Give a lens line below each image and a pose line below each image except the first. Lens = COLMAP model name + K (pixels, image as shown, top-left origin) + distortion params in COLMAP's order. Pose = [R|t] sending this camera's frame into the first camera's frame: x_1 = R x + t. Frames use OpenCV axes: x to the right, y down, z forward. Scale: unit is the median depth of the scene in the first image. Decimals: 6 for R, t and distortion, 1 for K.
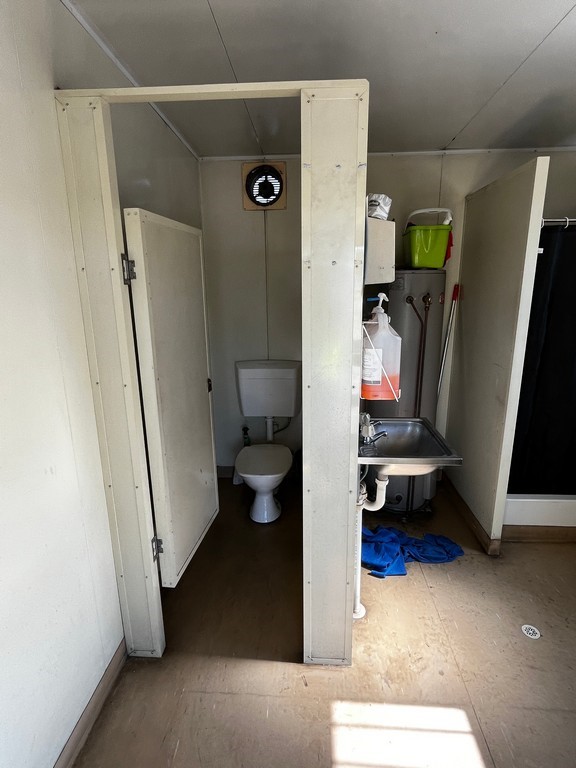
lens RADIAL K [[405.0, 0, 286.9], [0, 405.0, 385.1], [0, 0, 1]] dist [-0.000687, -0.000221]
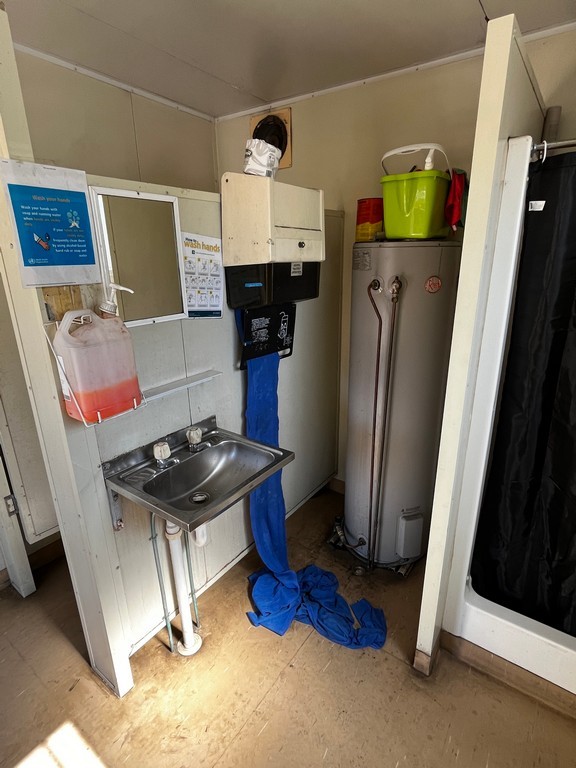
lens RADIAL K [[405.0, 0, 288.2], [0, 405.0, 383.4], [0, 0, 1]] dist [-0.000687, -0.000221]
pose [[0.846716, 0.165979, -0.505493, 0.658144], [-0.125879, 0.985614, 0.112777, -0.117632], [0.516940, -0.031859, 0.855429, 0.359948]]
